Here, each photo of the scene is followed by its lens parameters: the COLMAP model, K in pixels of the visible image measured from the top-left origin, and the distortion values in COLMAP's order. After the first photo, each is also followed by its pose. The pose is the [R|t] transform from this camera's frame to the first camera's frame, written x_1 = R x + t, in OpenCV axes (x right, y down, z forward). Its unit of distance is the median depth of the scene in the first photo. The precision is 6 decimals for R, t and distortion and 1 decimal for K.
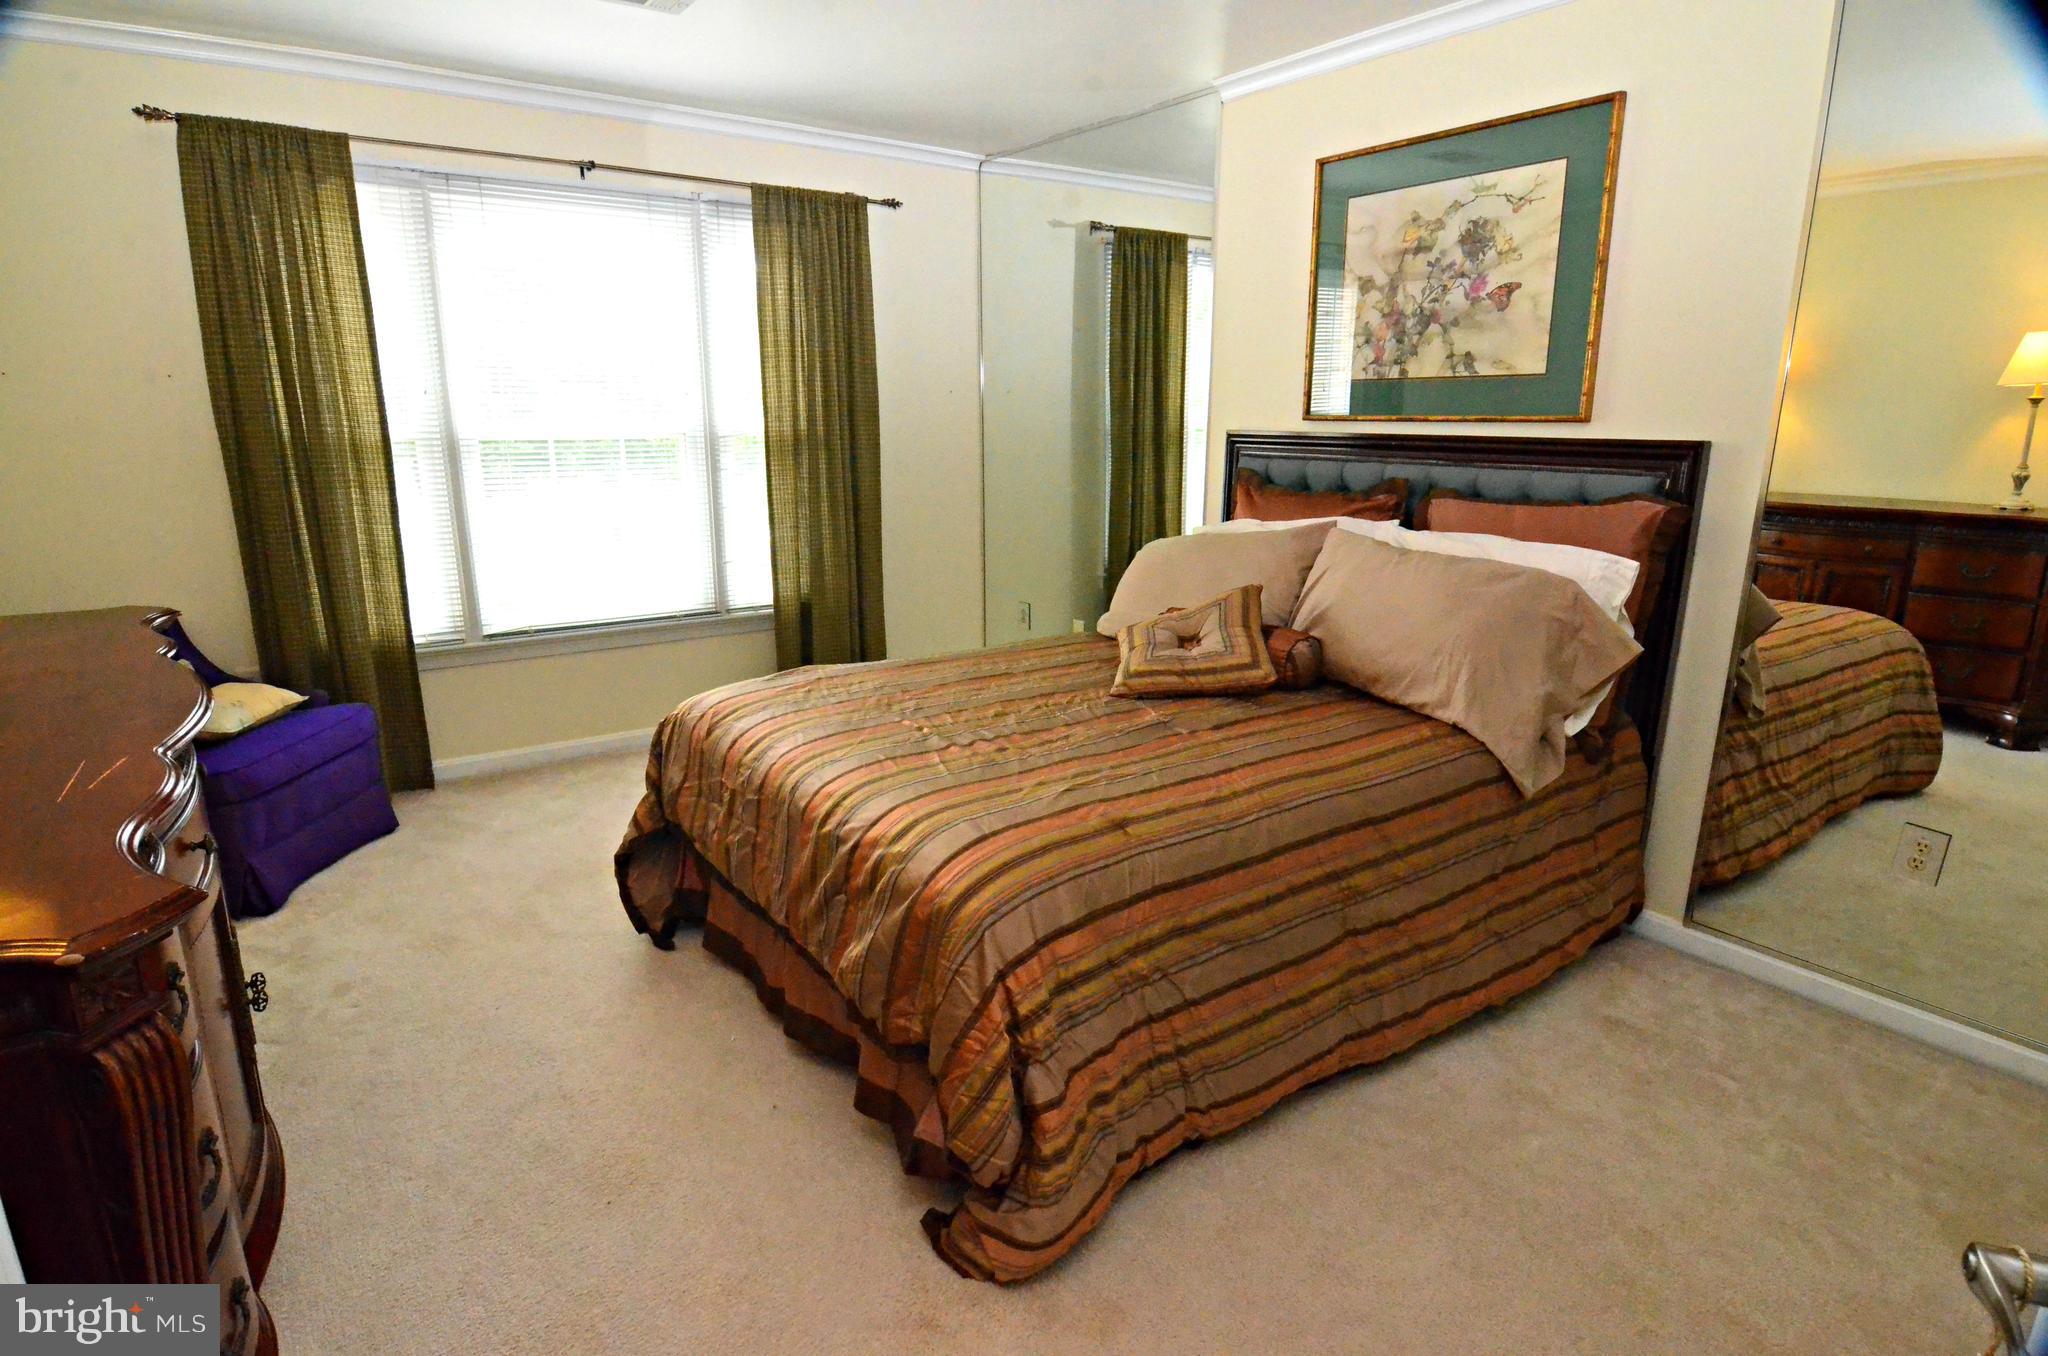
lens RADIAL K [[1101.7, 0, 1016.4], [0, 1101.7, 700.3], [0, 0, 1]] dist [-0.003897, -0.010246]
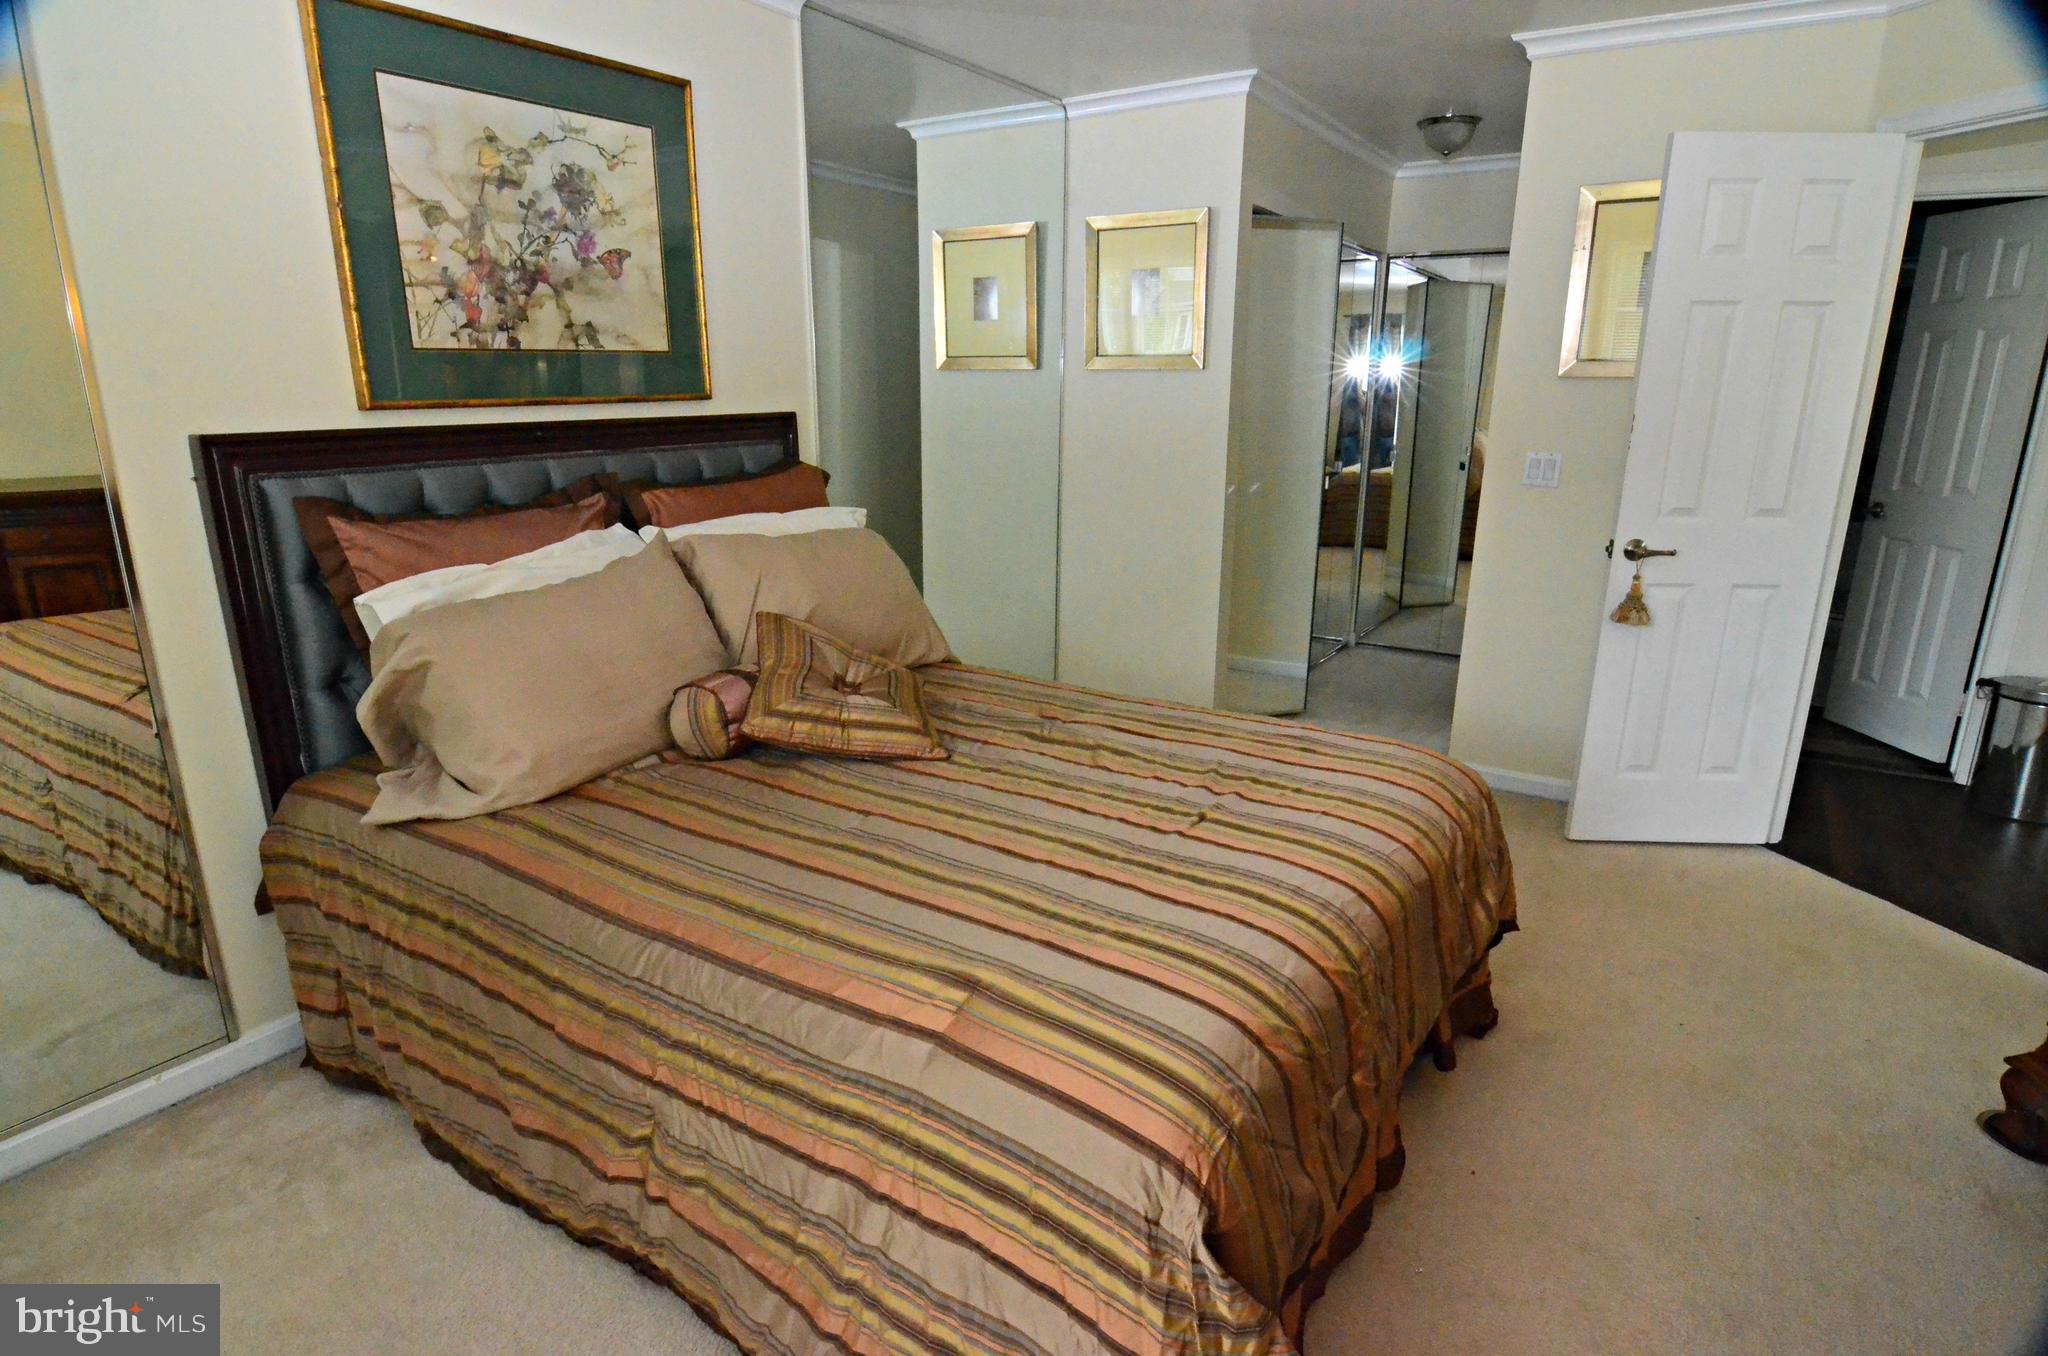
lens RADIAL K [[1101.7, 0, 1016.4], [0, 1101.7, 700.3], [0, 0, 1]] dist [-0.003897, -0.010246]
pose [[-0.353620, -0.259144, 0.898775, -0.553848], [0.243801, 0.902111, 0.356029, -0.272673], [-0.903058, 0.345021, -0.255825, 1.012820]]
